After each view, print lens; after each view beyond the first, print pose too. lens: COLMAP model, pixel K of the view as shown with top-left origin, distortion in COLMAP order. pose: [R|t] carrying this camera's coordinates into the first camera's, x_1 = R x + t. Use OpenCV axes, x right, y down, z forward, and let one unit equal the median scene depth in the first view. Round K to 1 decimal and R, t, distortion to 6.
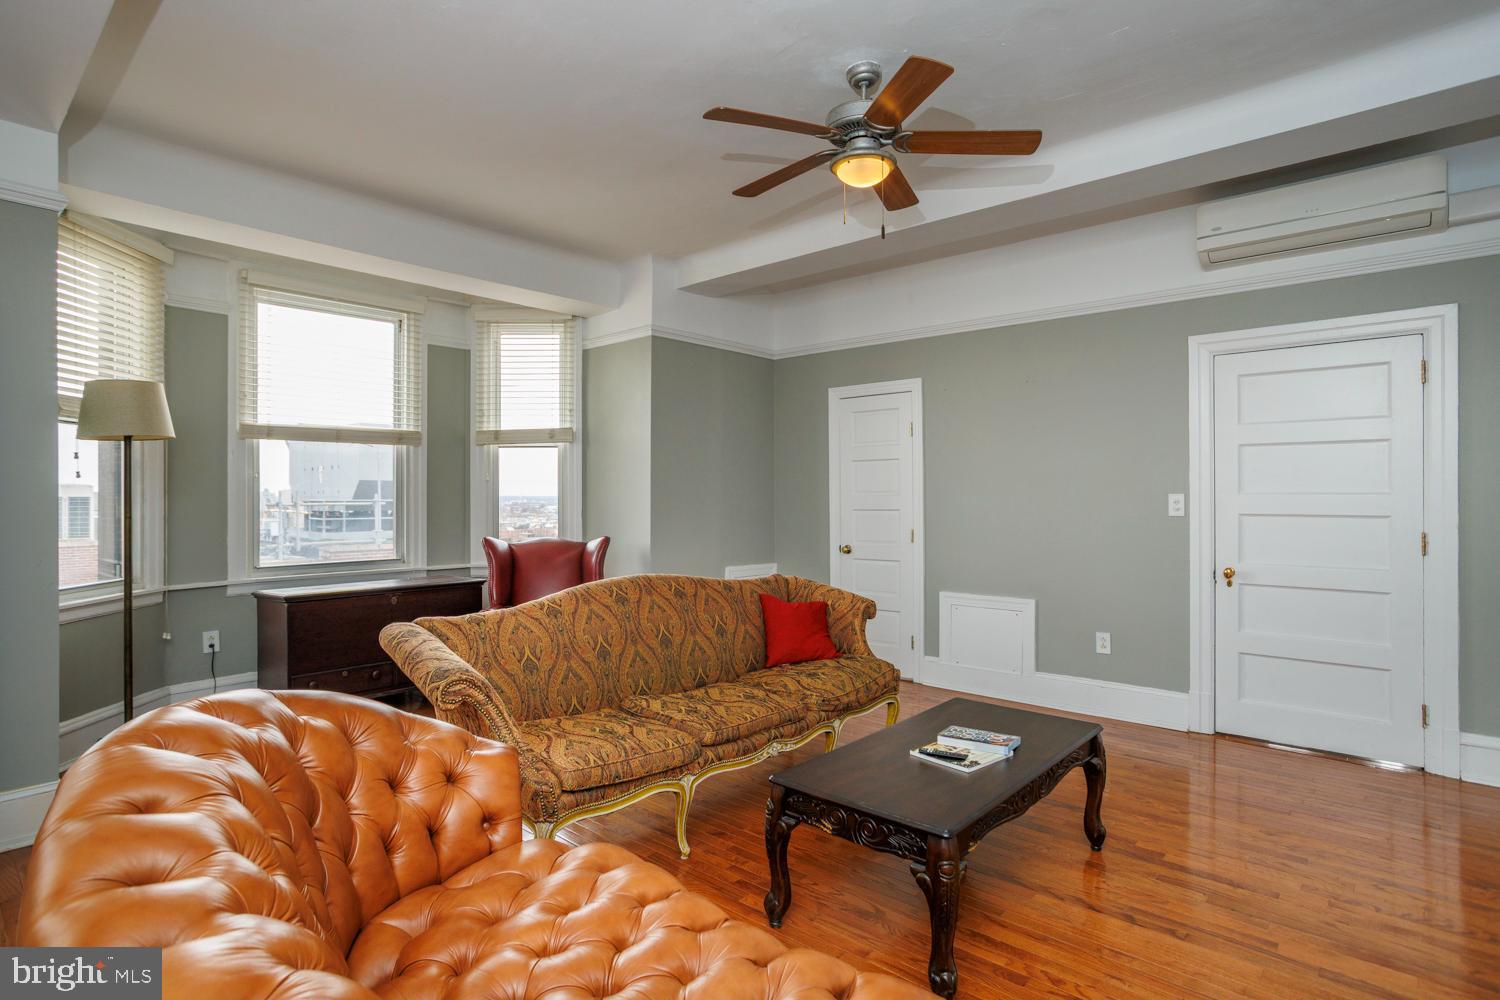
lens RADIAL K [[809.6, 0, 750.0], [0, 809.6, 500.0], [0, 0, 1]] dist [-0.000678, 0.000660]
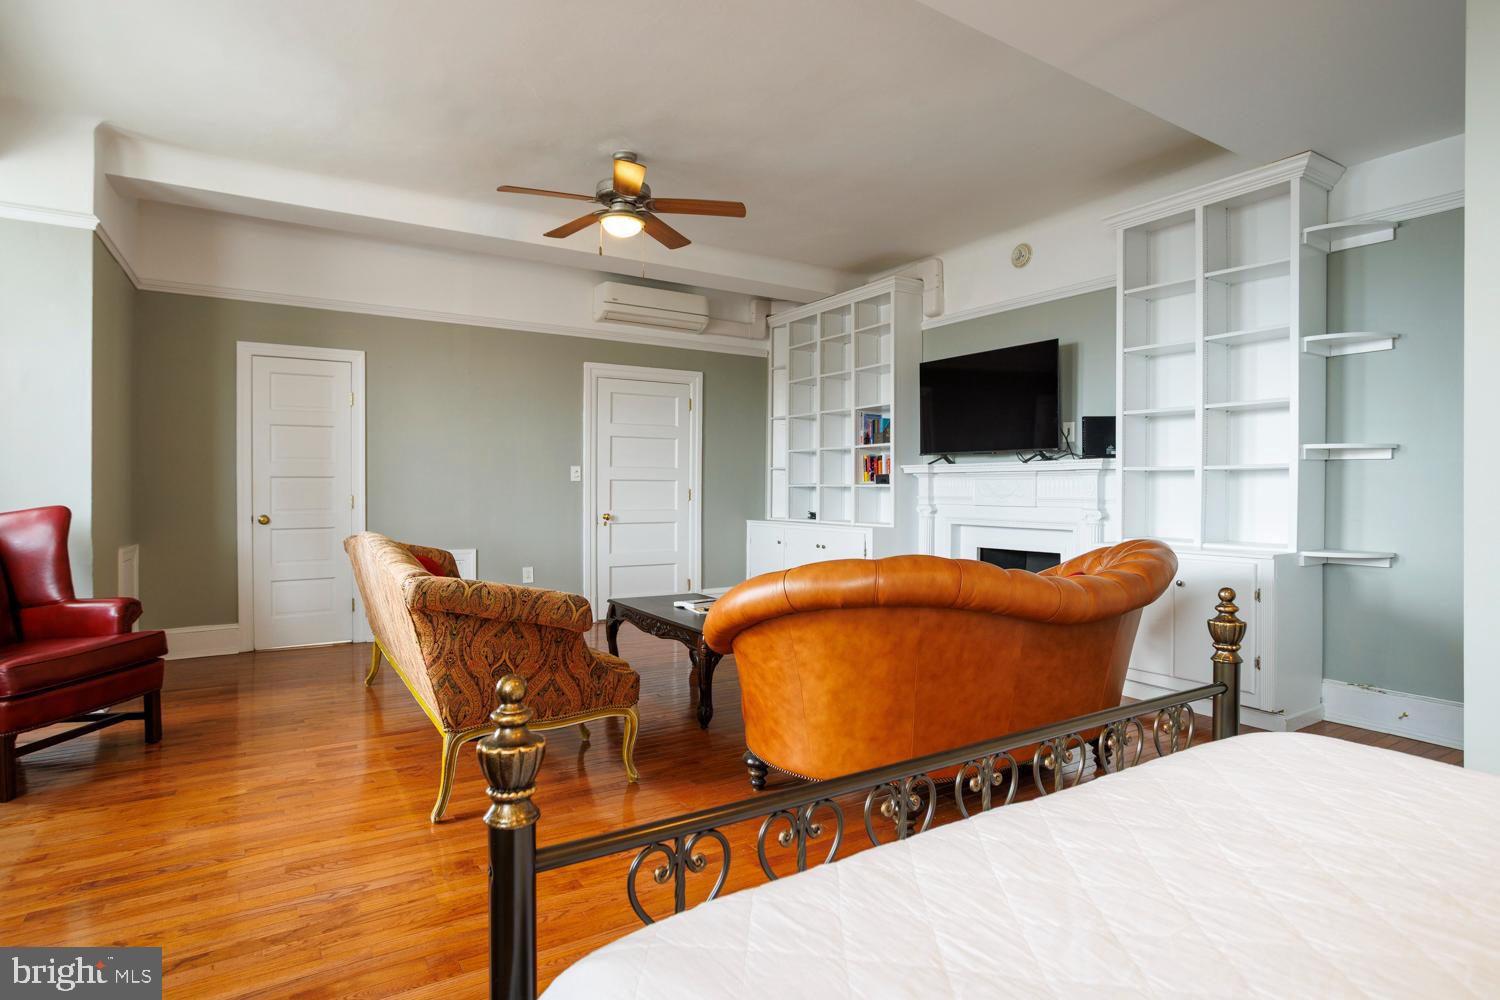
lens RADIAL K [[809.6, 0, 750.0], [0, 809.6, 500.0], [0, 0, 1]] dist [-0.000678, 0.000660]
pose [[0.294774, -0.012985, 0.955479, -0.798394], [-0.000331, 0.999906, 0.013691, 0.033759], [-0.955567, -0.004352, 0.294742, 0.255543]]
